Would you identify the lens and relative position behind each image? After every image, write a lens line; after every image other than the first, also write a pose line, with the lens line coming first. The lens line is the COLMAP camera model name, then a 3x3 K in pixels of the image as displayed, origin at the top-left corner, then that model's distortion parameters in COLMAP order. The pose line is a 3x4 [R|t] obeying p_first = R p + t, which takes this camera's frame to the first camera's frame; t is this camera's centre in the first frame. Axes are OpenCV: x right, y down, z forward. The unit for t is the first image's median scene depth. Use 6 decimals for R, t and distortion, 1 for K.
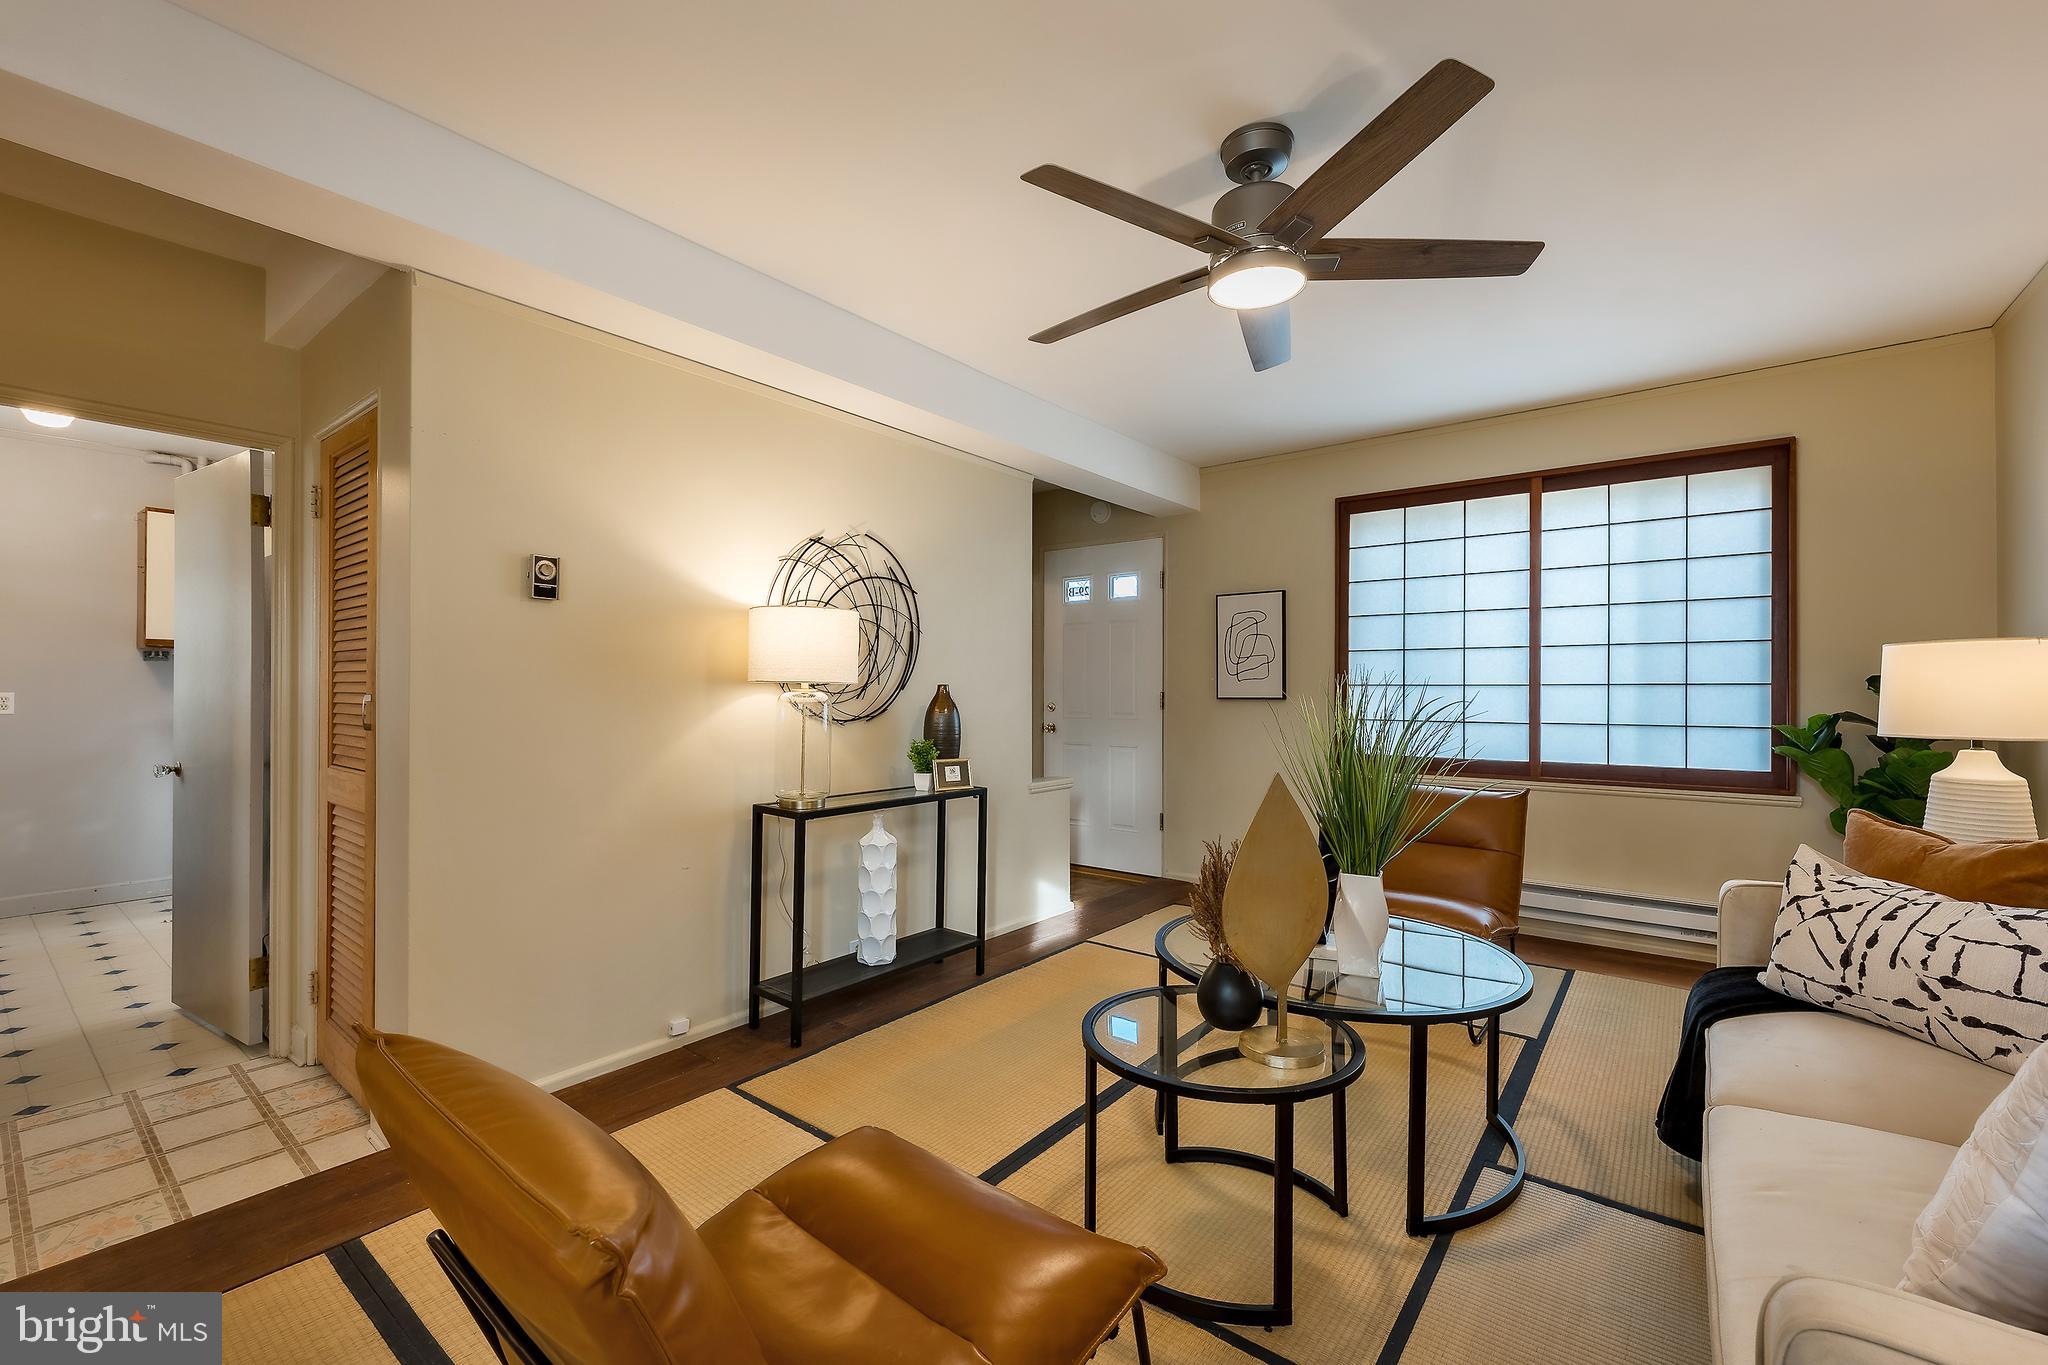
lens RADIAL K [[853.6, 0, 1040.6], [0, 853.6, 681.4], [0, 0, 1]] dist [0.000530, -0.000064]
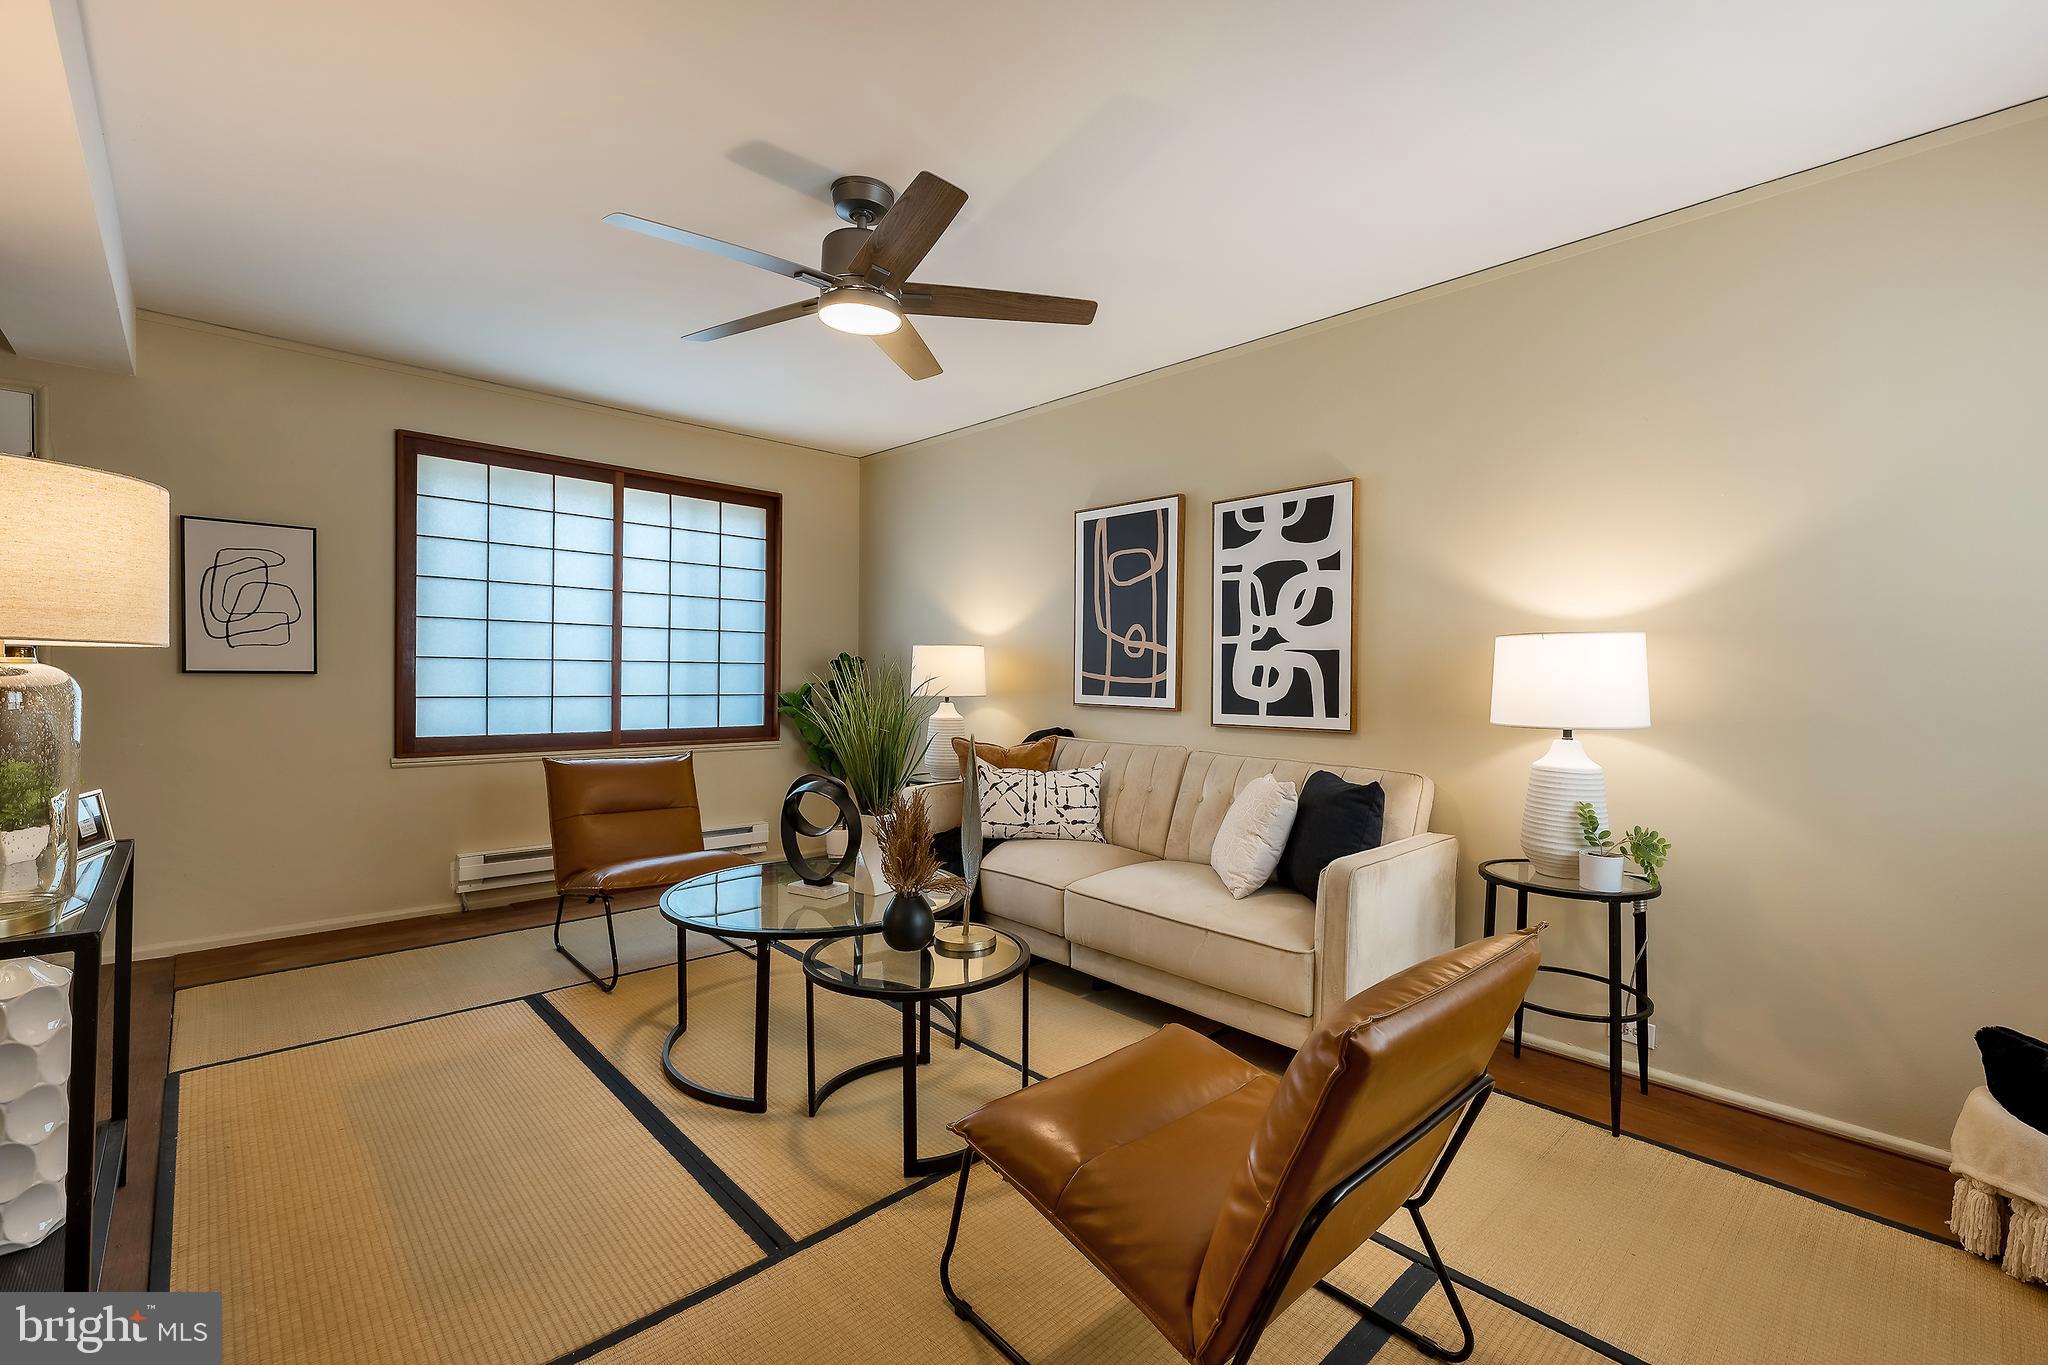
lens RADIAL K [[853.6, 0, 1040.6], [0, 853.6, 681.4], [0, 0, 1]] dist [0.000530, -0.000064]
pose [[0.141827, -0.009883, 0.989842, -0.479816], [-0.024669, 0.999604, 0.013515, 0.002048], [-0.989584, -0.026335, 0.141527, 0.336602]]
